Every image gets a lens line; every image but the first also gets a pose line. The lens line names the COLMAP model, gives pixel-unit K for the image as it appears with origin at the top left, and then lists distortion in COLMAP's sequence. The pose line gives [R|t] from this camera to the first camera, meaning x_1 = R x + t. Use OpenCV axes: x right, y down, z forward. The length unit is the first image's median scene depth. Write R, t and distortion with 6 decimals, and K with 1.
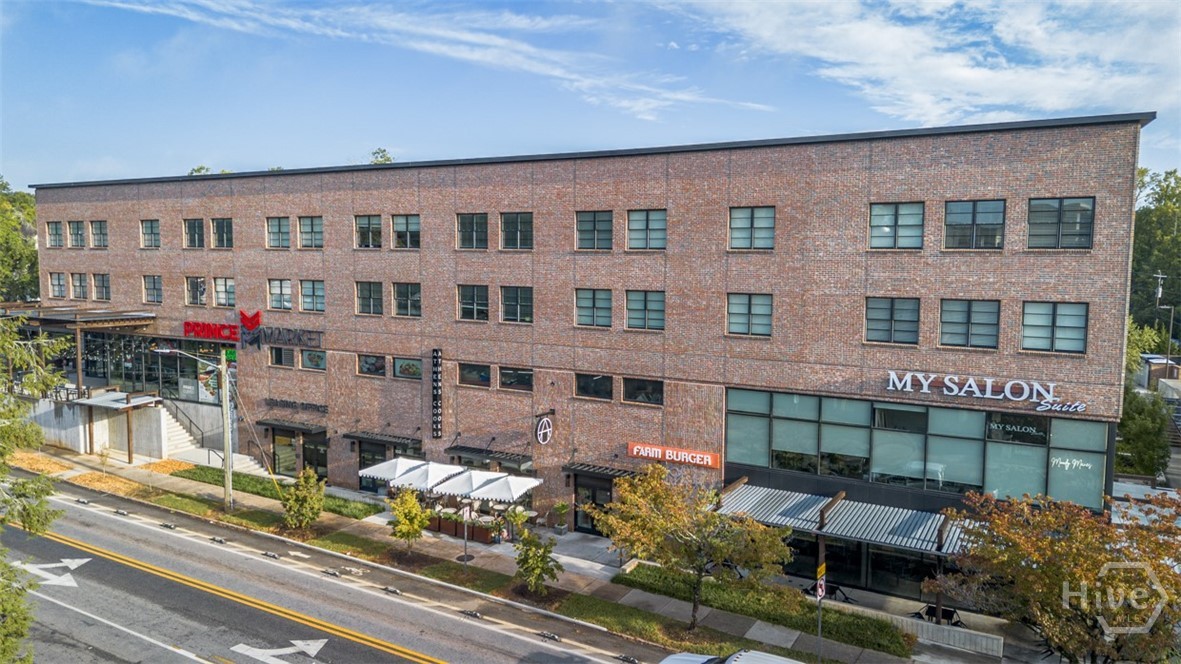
lens RADIAL K [[794.3, 0, 590.5], [0, 794.3, 332.0], [0, 0, 1]] dist [0.052820, 0.000471]
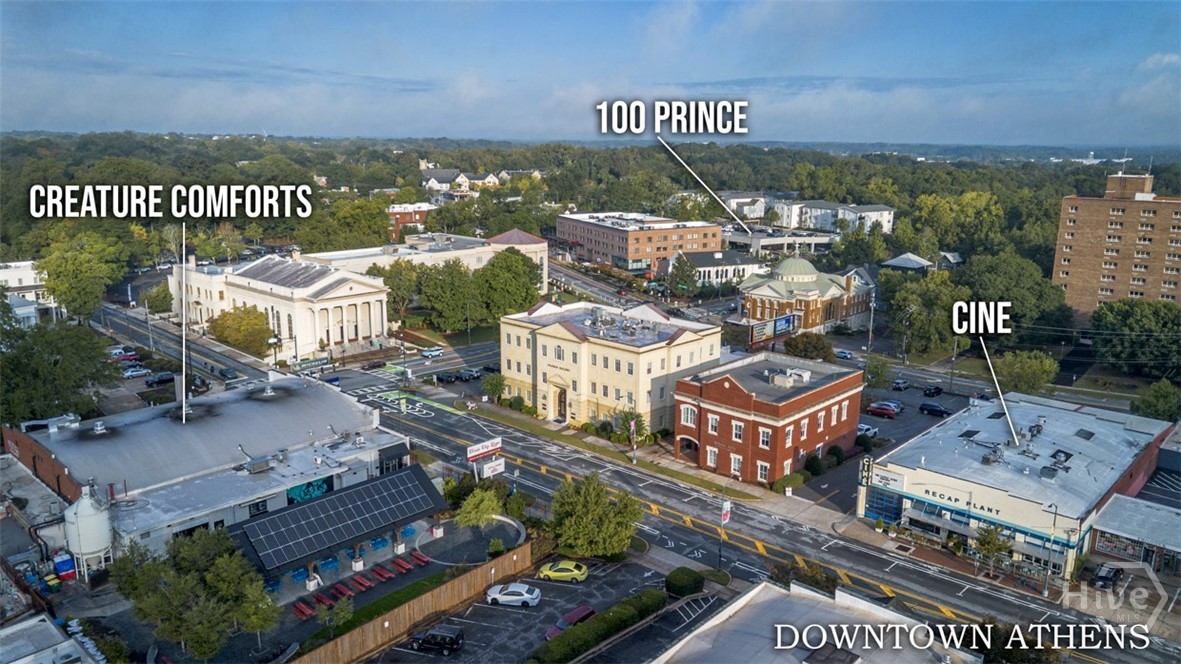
lens RADIAL K [[849.4, 0, 590.5], [0, 849.4, 332.0], [0, 0, 1]] dist [0.102263, 0.001253]
pose [[0.800776, 0.139821, -0.582415, 4.713487], [-0.071927, 0.987783, 0.138244, -0.314621], [0.594629, -0.068811, 0.801050, -5.647599]]
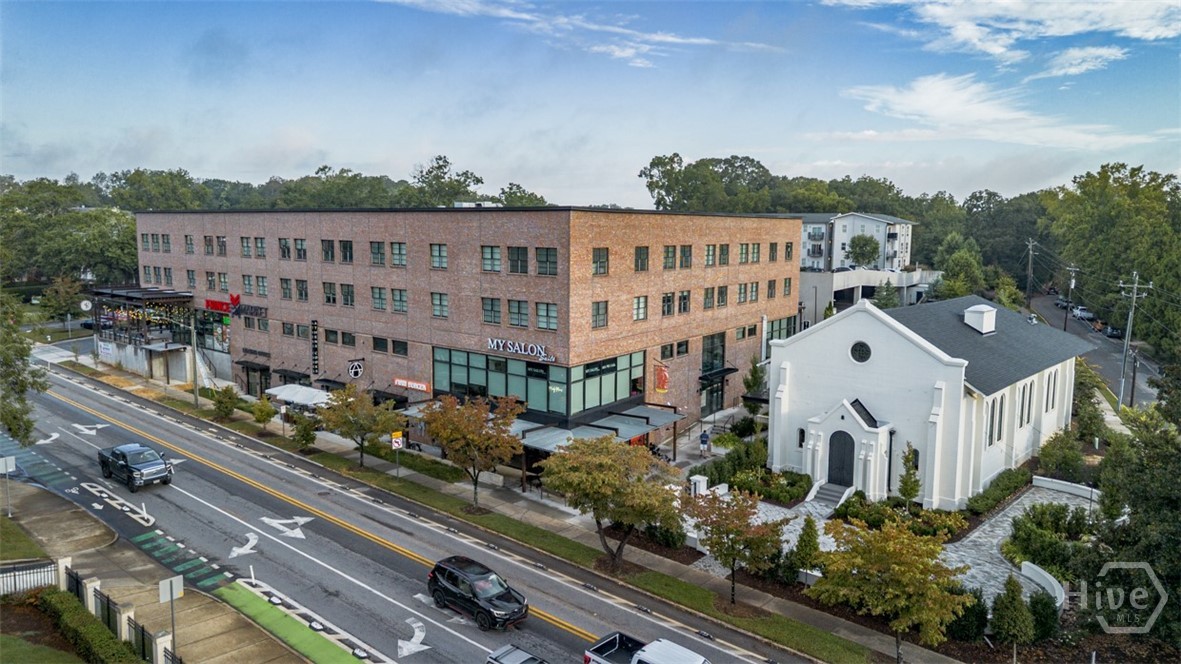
lens RADIAL K [[849.4, 0, 590.5], [0, 849.4, 332.0], [0, 0, 1]] dist [0.102263, 0.001253]
pose [[0.974644, 0.032967, -0.221321, 0.780795], [-0.028529, 0.999323, 0.023222, -0.012713], [0.221937, -0.016319, 0.974925, -0.631953]]
